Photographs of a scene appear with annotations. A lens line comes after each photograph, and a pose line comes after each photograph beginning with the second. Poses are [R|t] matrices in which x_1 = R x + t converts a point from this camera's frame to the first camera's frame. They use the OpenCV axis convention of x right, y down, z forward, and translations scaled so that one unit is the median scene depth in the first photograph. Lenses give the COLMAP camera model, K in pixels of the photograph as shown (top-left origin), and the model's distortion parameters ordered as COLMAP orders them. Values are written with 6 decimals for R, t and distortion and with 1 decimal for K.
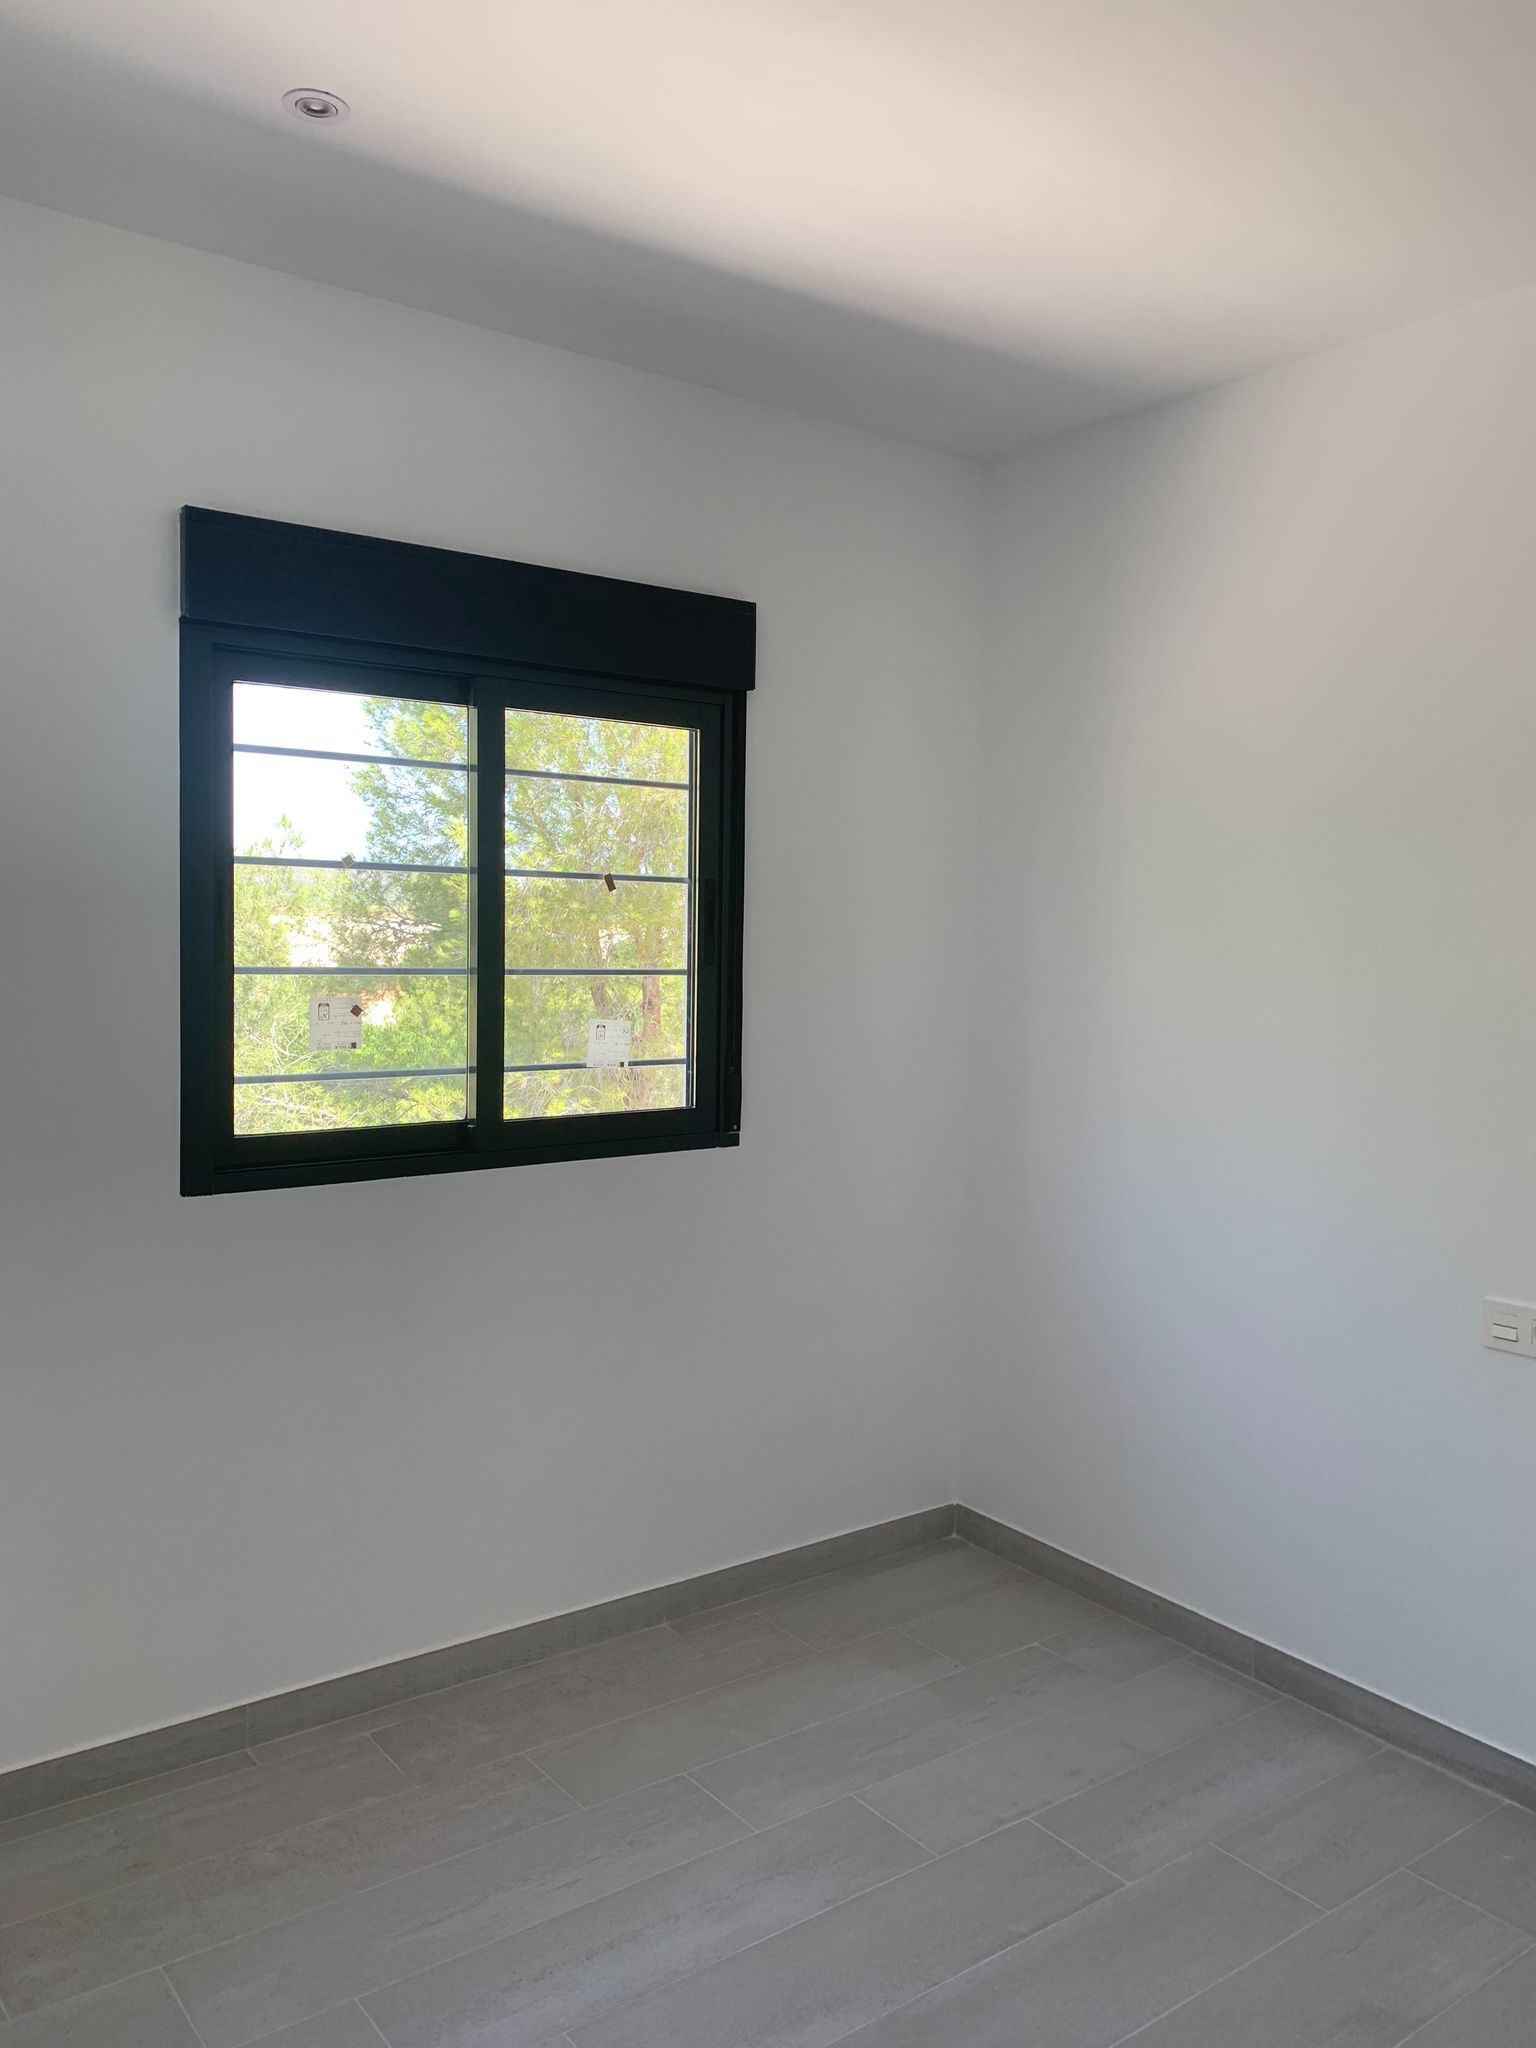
lens RADIAL K [[1588.7, 0, 768.0], [0, 1588.7, 1024.0], [0, 0, 1]] dist [0.015086, -0.005823]
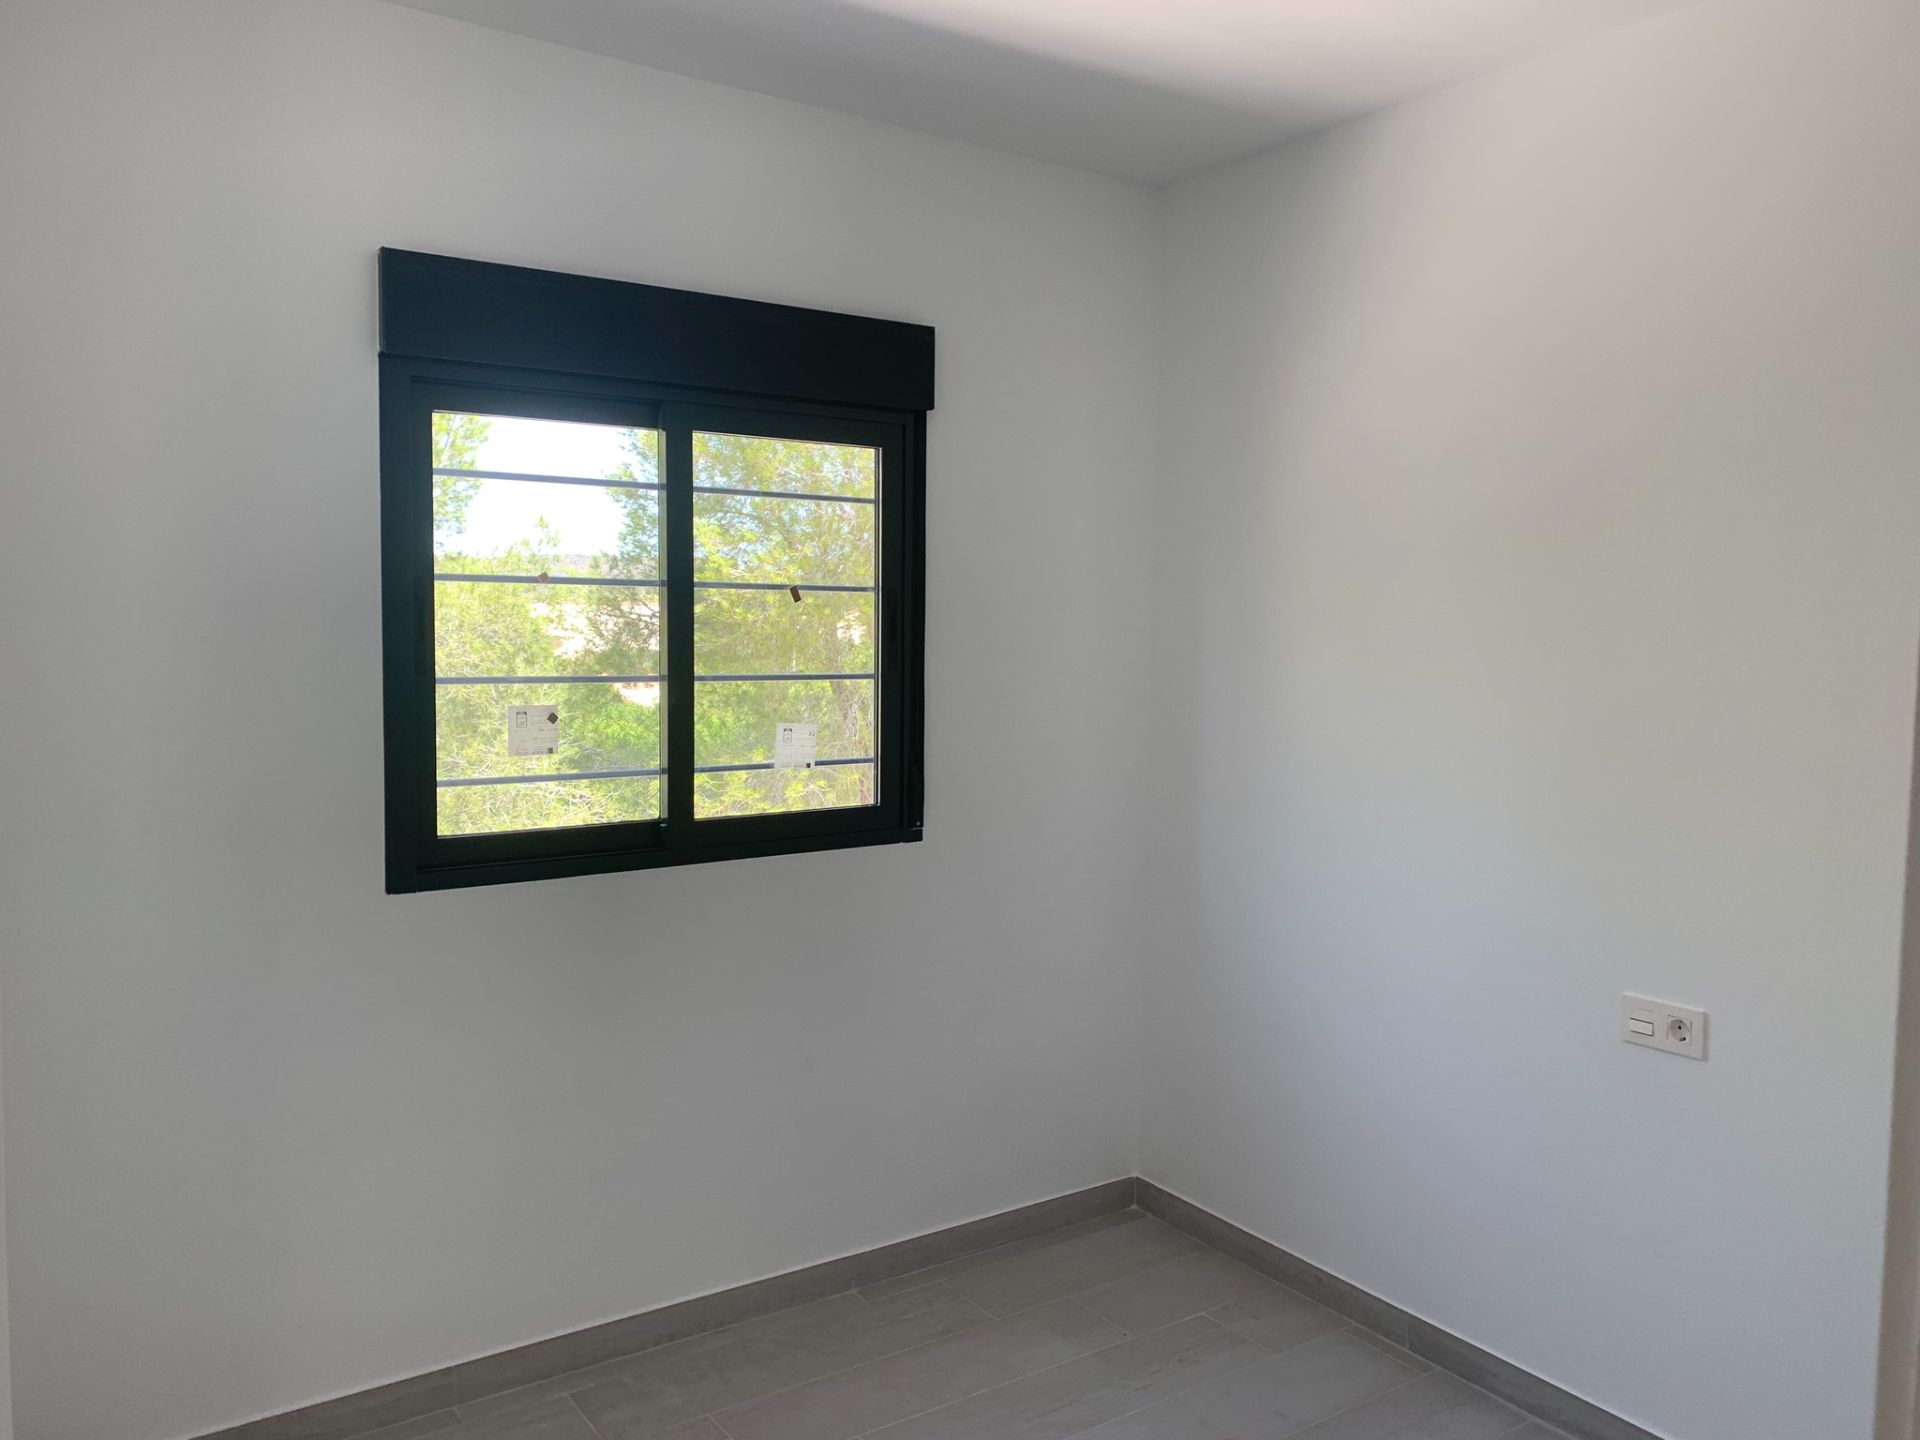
lens RADIAL K [[1488.4, 0, 958.9], [0, 1488.4, 719.1], [0, 0, 1]] dist [0.015374, -0.011678]
pose [[0.999391, -0.003053, -0.034762, 0.043603], [0.003409, 0.999942, 0.010182, -0.015509], [0.034729, -0.010294, 0.999344, 0.011439]]
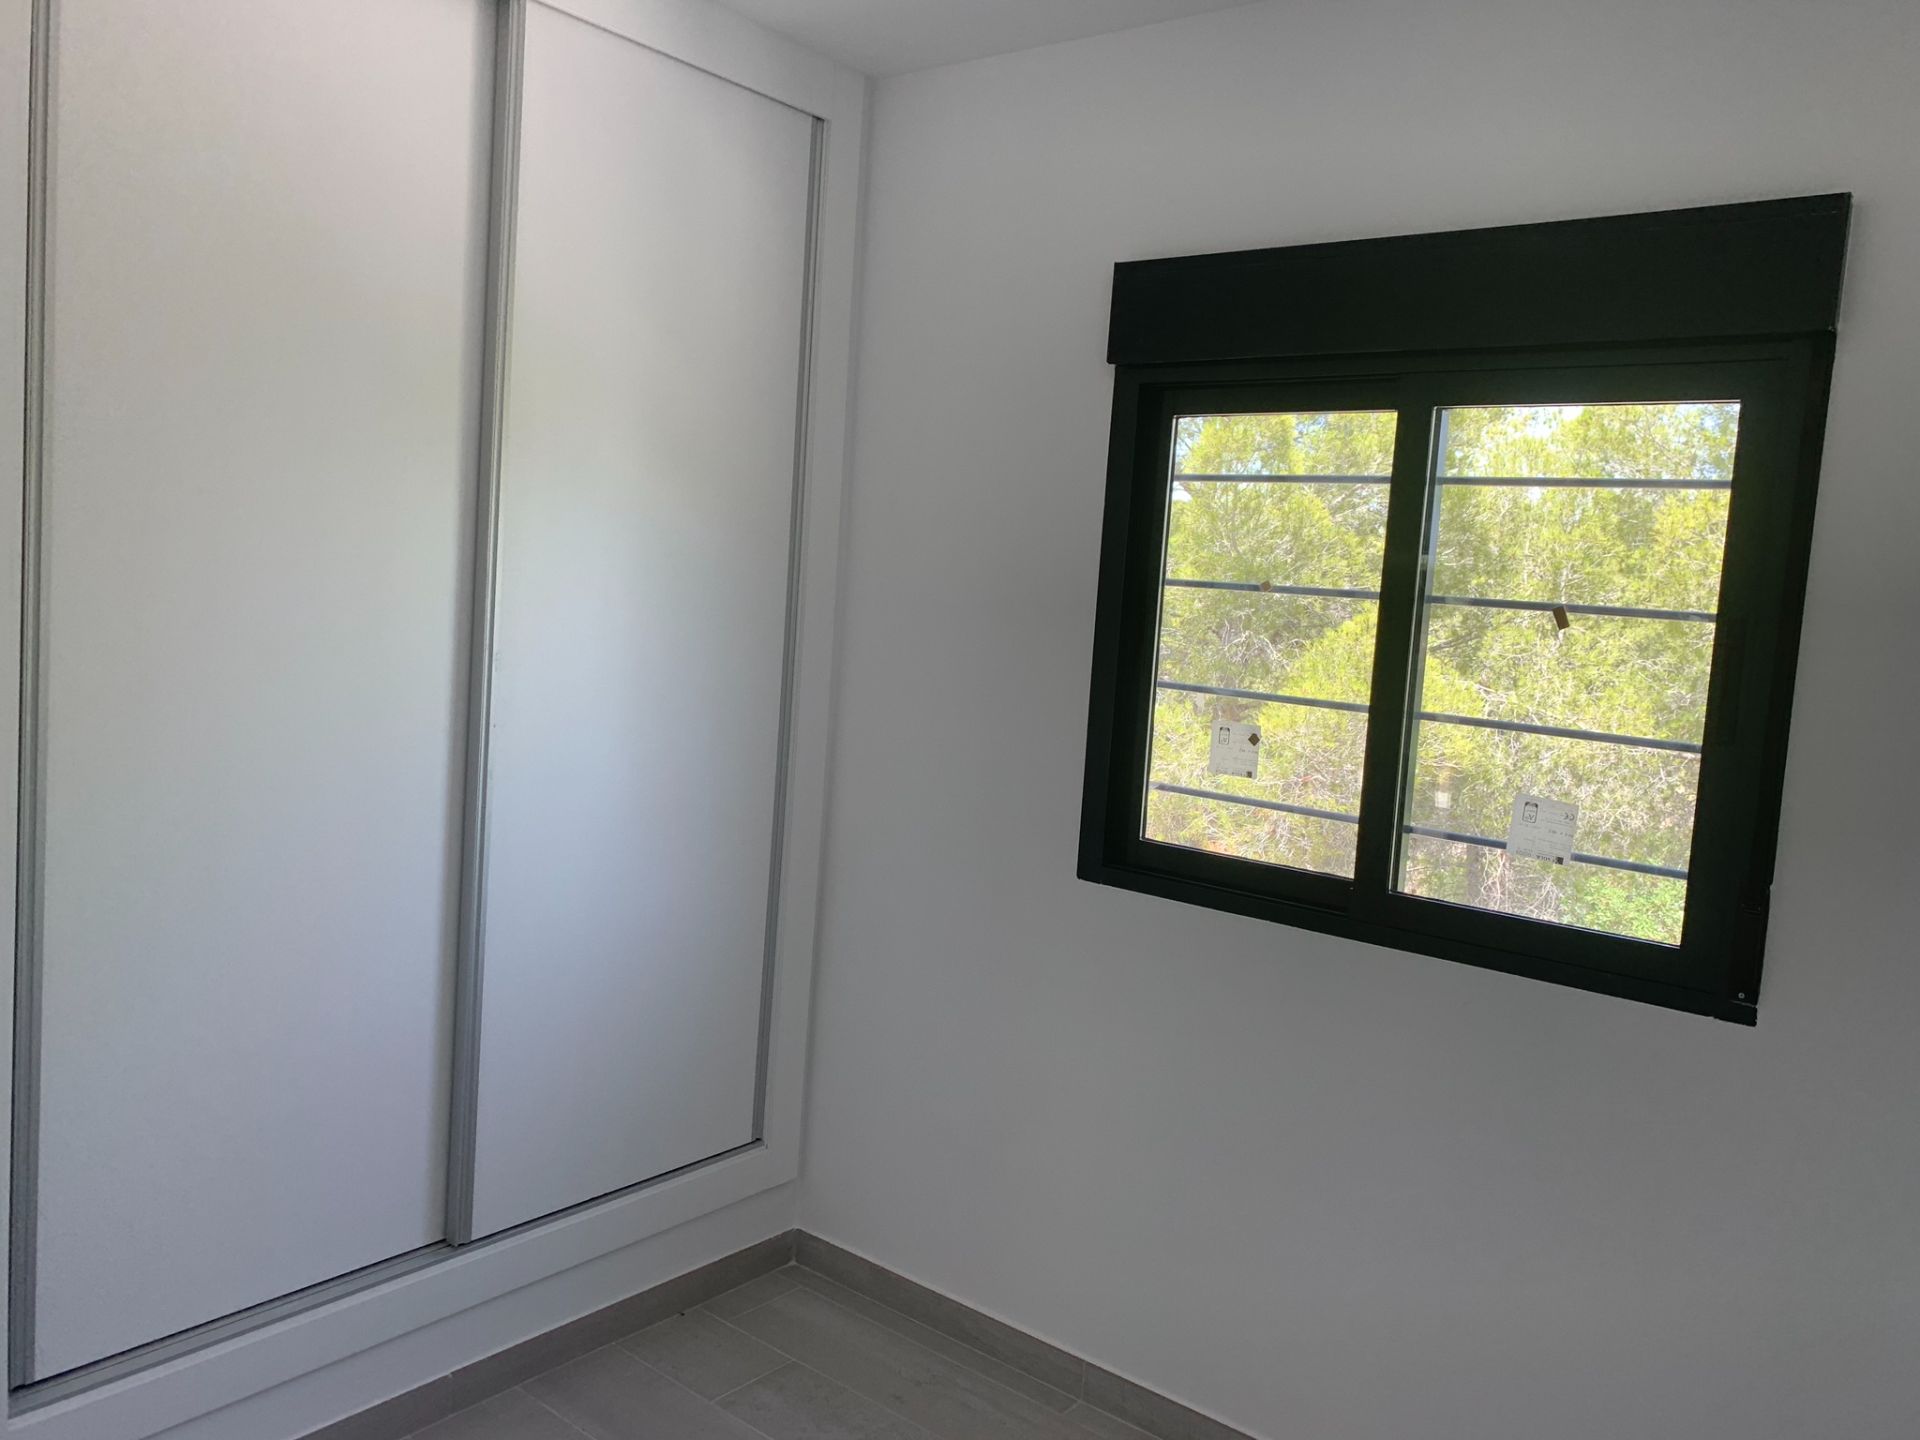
lens RADIAL K [[1446.7, 0, 938.4], [0, 1446.7, 710.3], [0, 0, 1]] dist [0.038176, -0.060875]
pose [[0.232297, 0.085307, -0.968897, 0.505890], [-0.124172, 0.990596, 0.057447, -0.048407], [0.964686, 0.106965, 0.240705, 0.551286]]
